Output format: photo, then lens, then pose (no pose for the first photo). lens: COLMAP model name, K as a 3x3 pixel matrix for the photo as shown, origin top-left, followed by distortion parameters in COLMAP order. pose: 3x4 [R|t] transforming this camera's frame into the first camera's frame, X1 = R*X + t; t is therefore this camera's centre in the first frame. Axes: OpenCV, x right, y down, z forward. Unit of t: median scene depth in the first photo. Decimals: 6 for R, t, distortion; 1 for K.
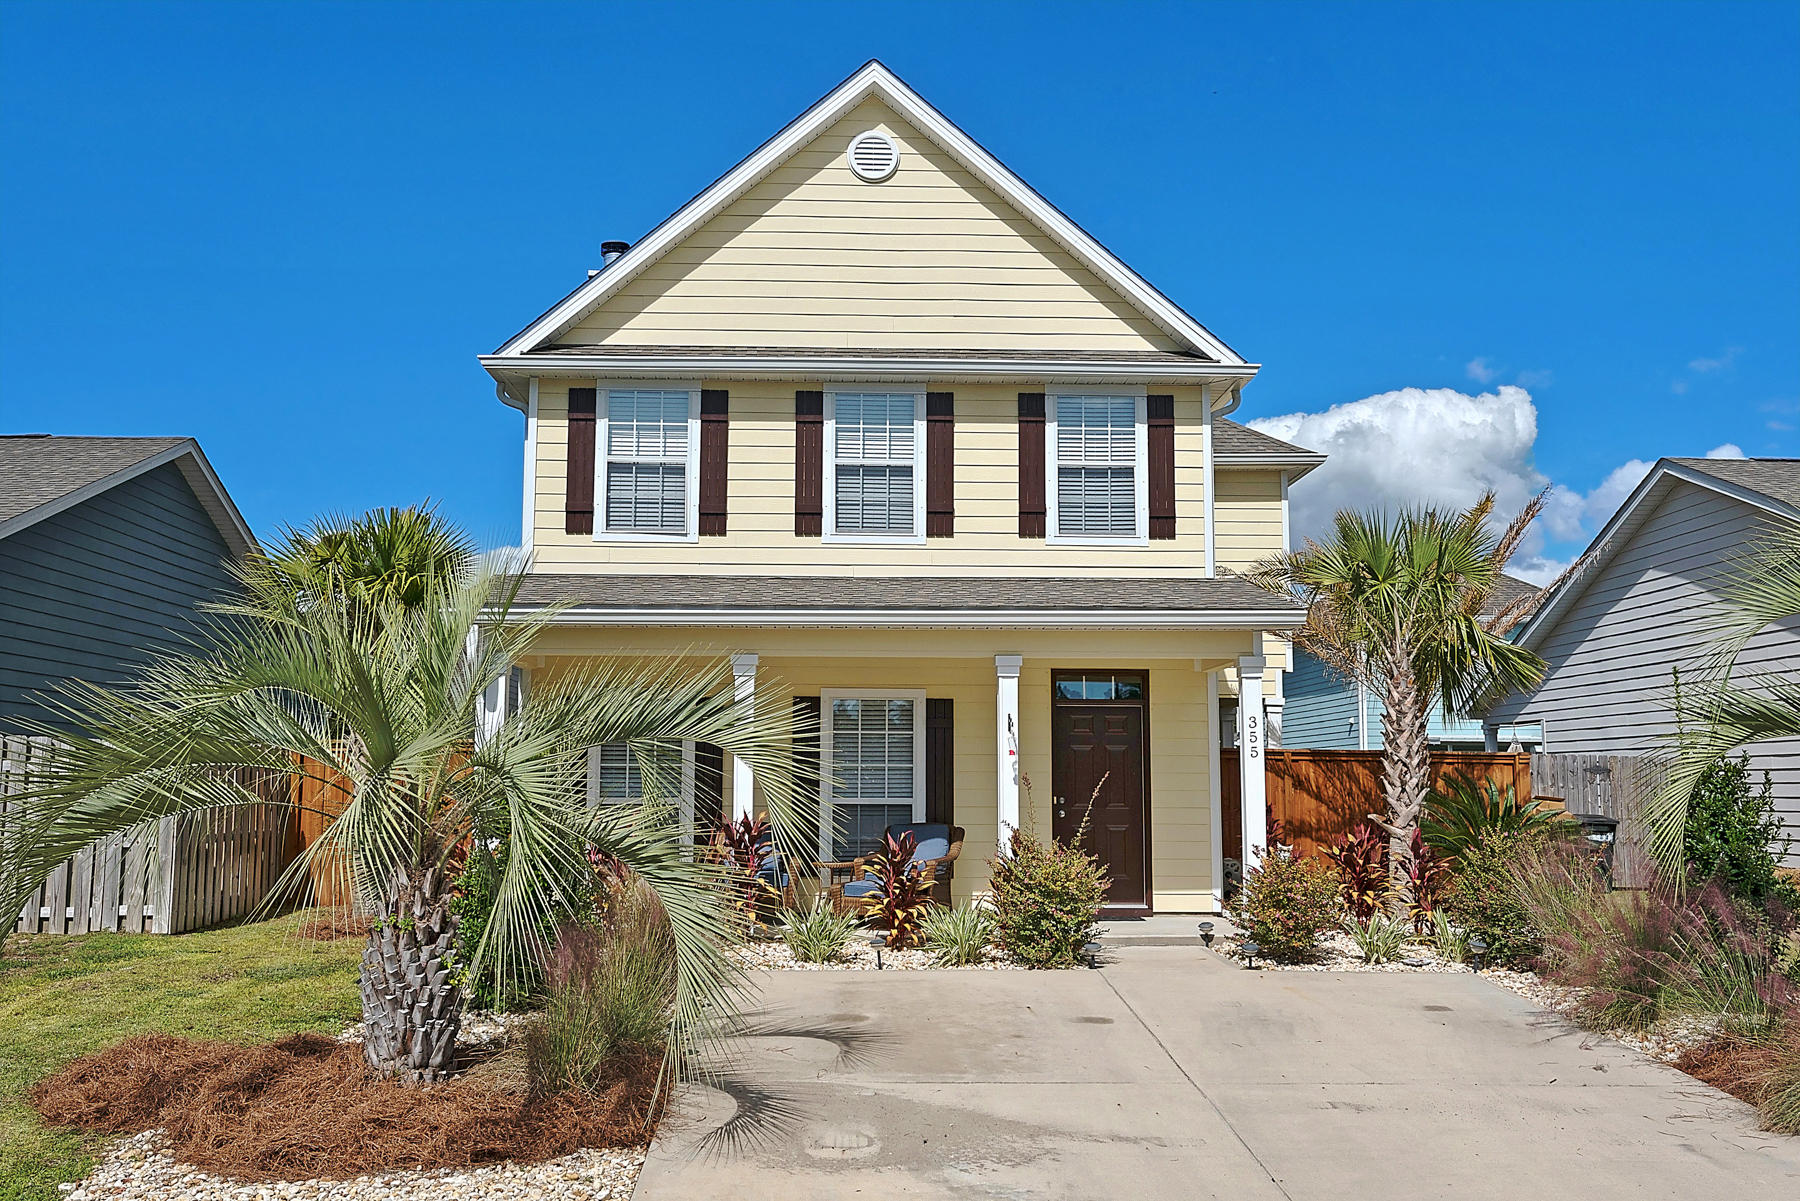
lens RADIAL K [[1613.3, 0, 897.9], [0, 1613.3, 602.4], [0, 0, 1]] dist [0.034861, 0.008283]
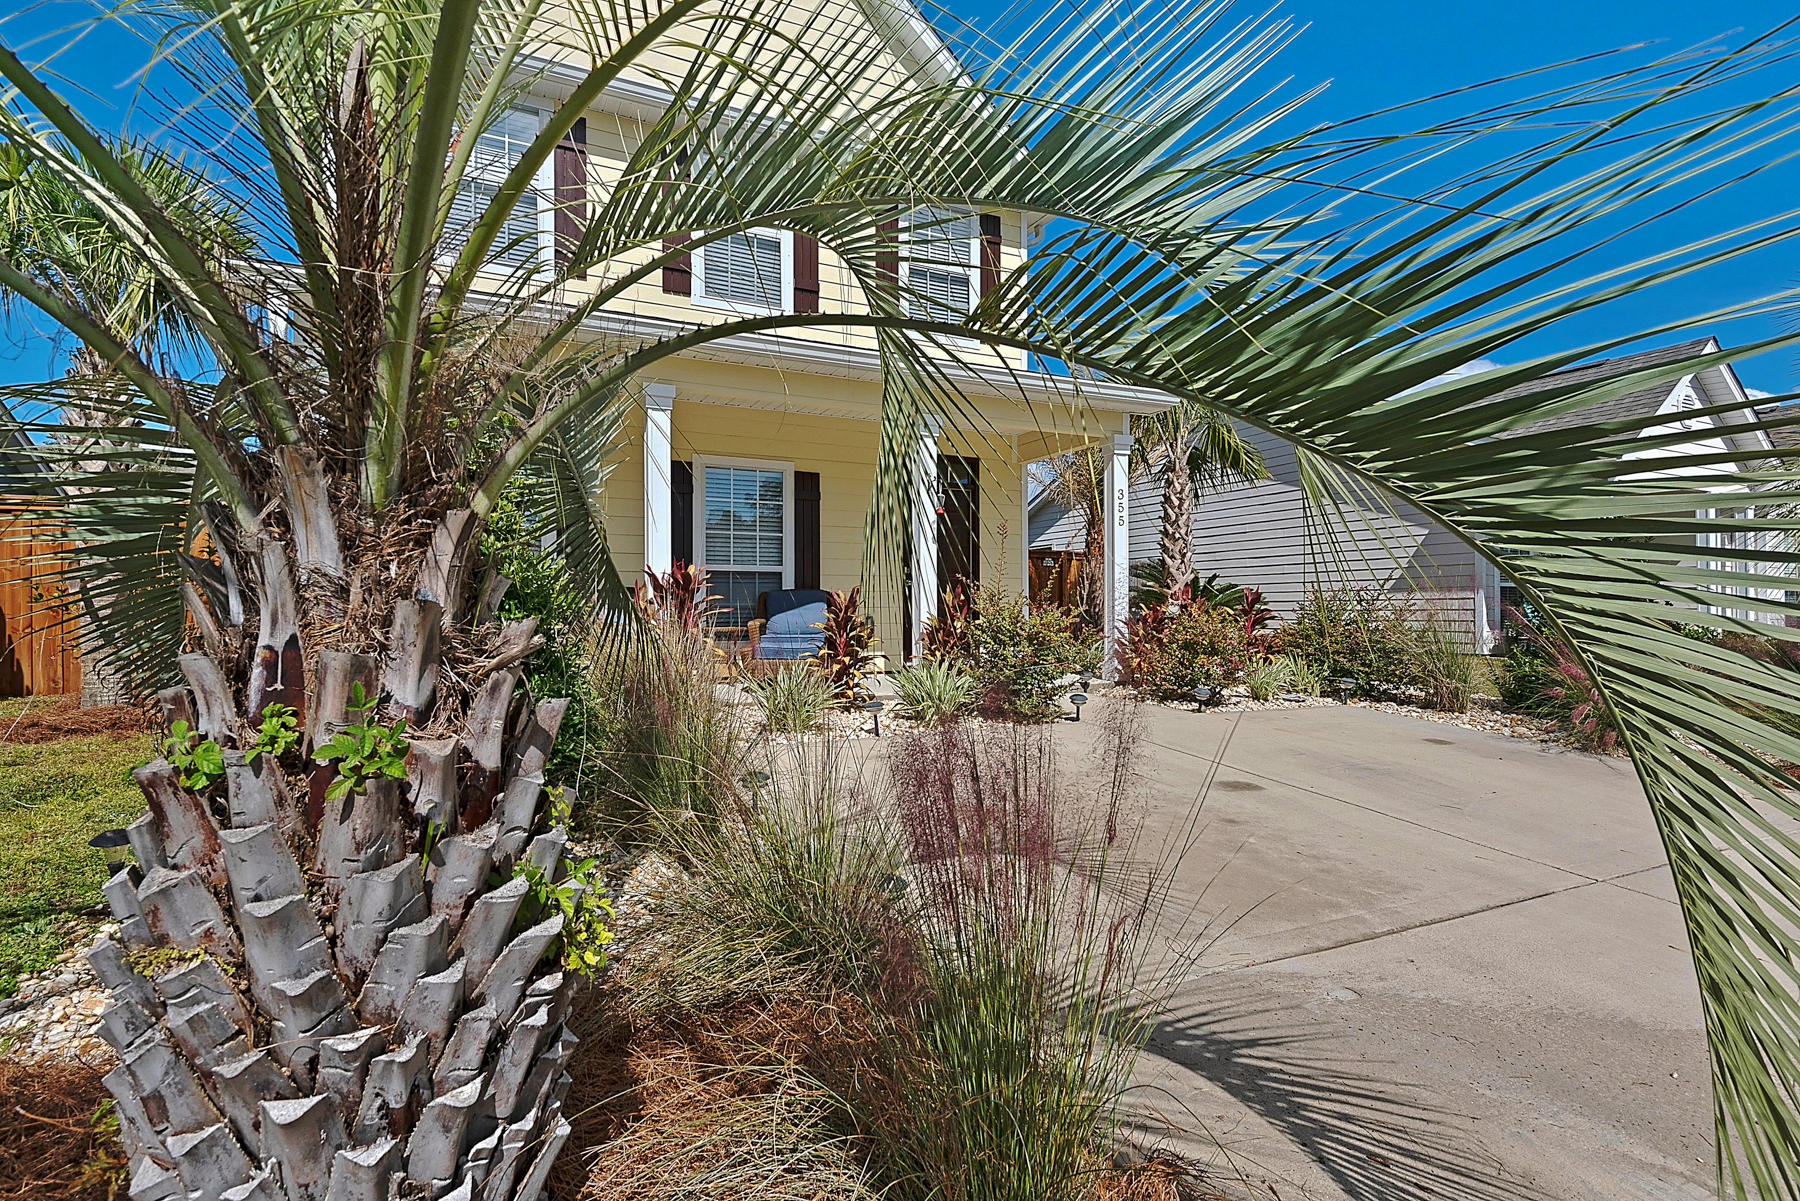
lens RADIAL K [[868.4, 0, 901.1], [0, 868.4, 597.5], [0, 0, 1]] dist [0.001919, -0.000456]
pose [[0.909171, -0.000907, 0.416422, -0.167823], [-0.039957, 0.995194, 0.089405, 0.097006], [-0.414502, -0.097923, 0.904765, 0.509245]]
